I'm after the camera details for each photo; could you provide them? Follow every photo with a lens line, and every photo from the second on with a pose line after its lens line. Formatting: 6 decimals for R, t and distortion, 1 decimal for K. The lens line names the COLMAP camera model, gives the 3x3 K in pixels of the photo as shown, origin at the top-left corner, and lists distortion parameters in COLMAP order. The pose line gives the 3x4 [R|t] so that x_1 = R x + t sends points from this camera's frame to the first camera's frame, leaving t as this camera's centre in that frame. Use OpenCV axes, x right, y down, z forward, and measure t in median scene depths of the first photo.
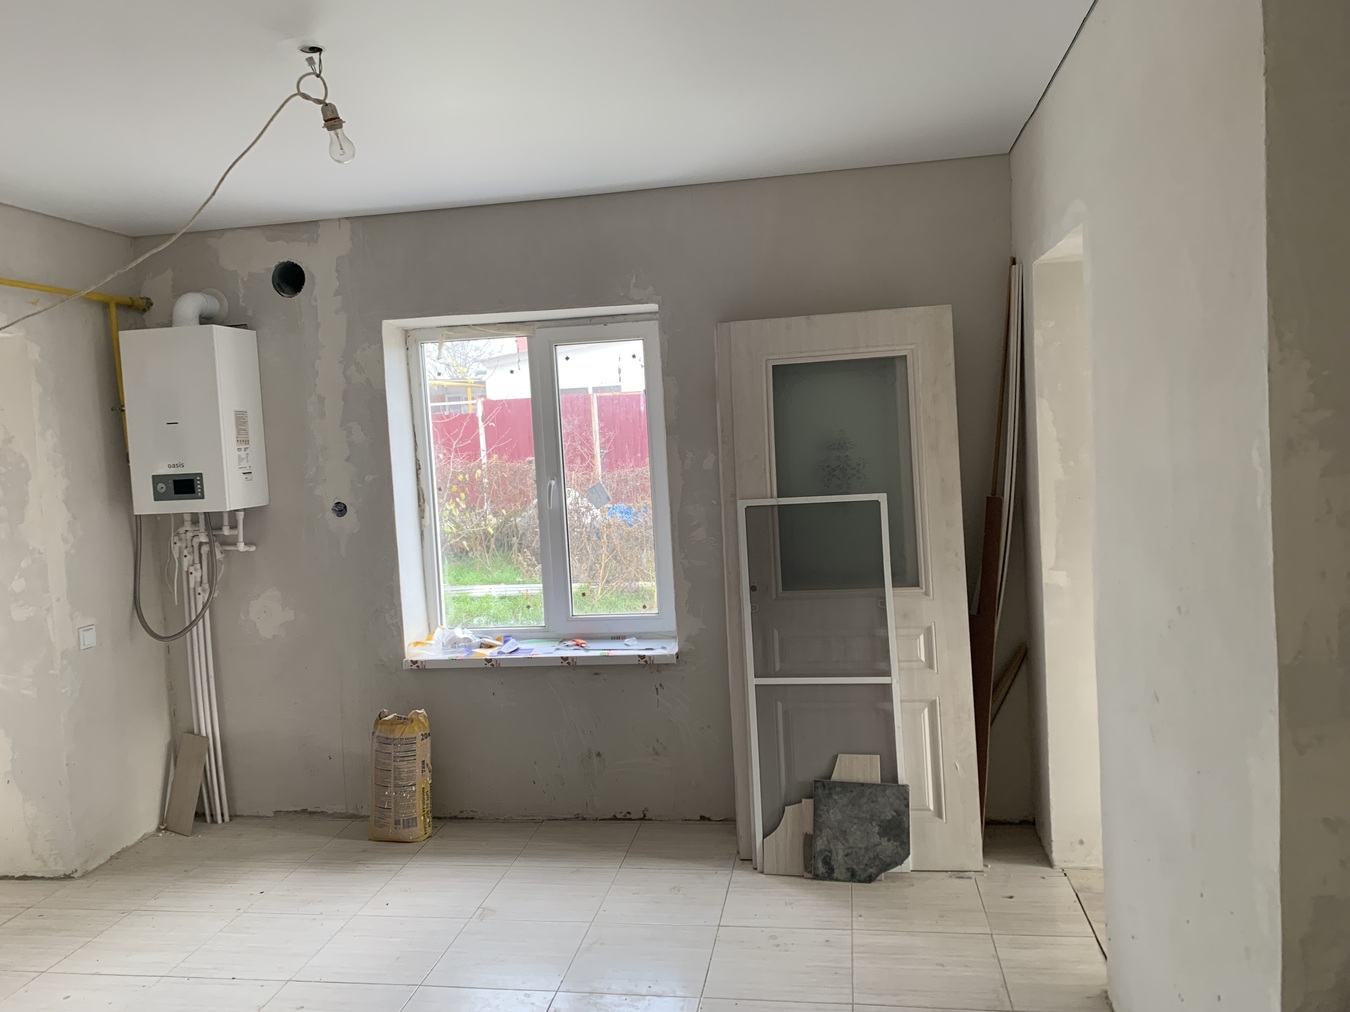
lens RADIAL K [[1024.2, 0, 686.0], [0, 1024.2, 479.1], [0, 0, 1]] dist [0.021334, -0.014227]
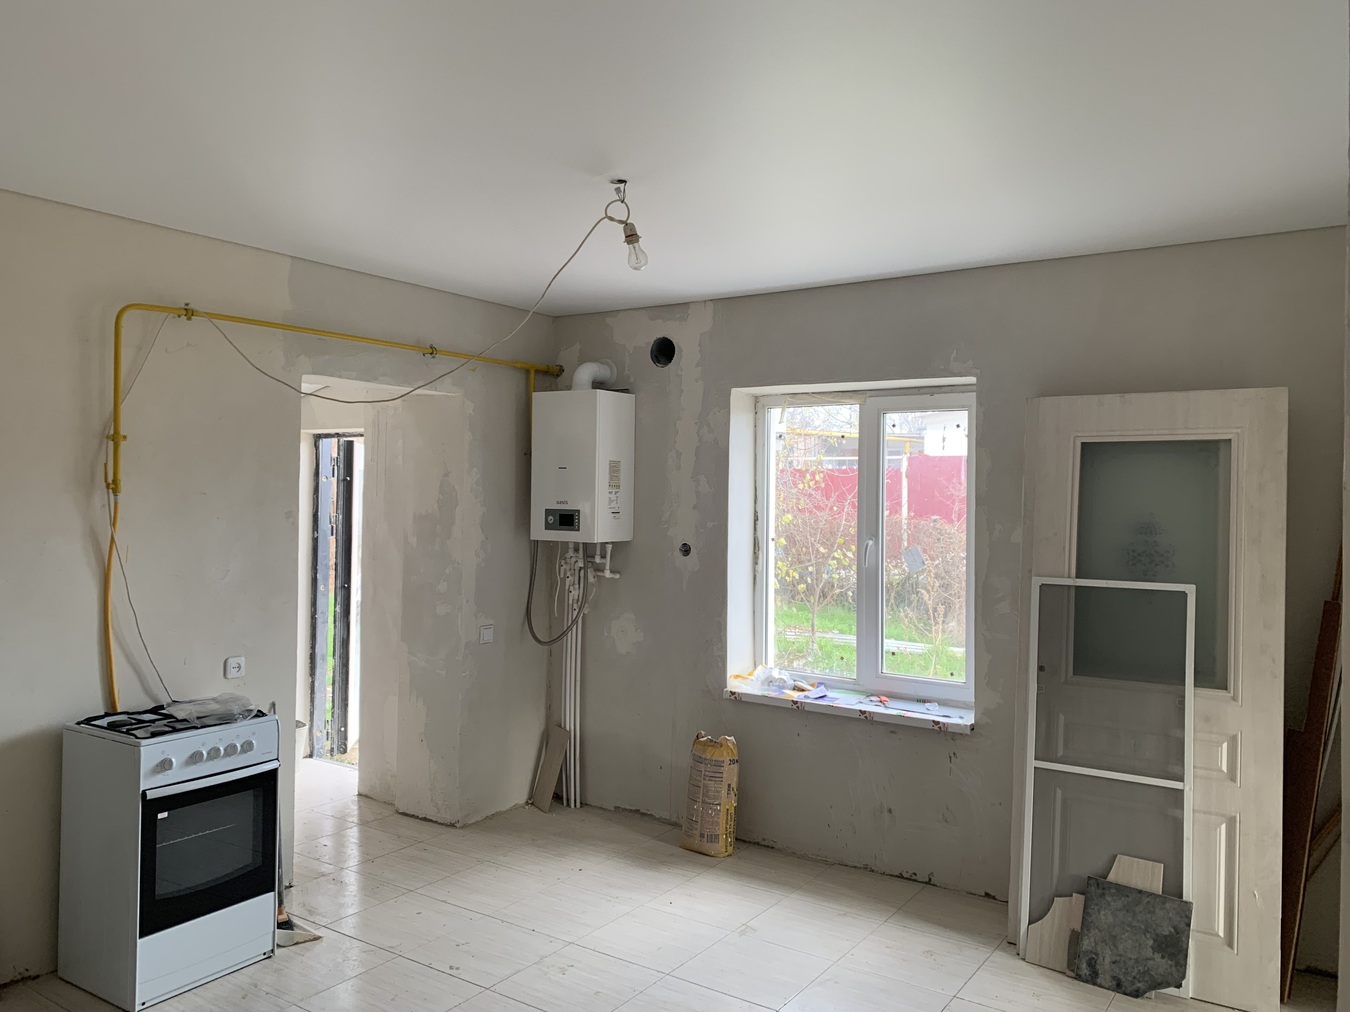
lens RADIAL K [[1030.5, 0, 713.2], [0, 1030.5, 474.9], [0, 0, 1]] dist [0.076623, -0.111836]
pose [[0.913222, 0.058975, -0.403172, 0.160966], [-0.081989, 0.995828, -0.040045, -0.011278], [0.399129, 0.069626, 0.914247, -0.051983]]
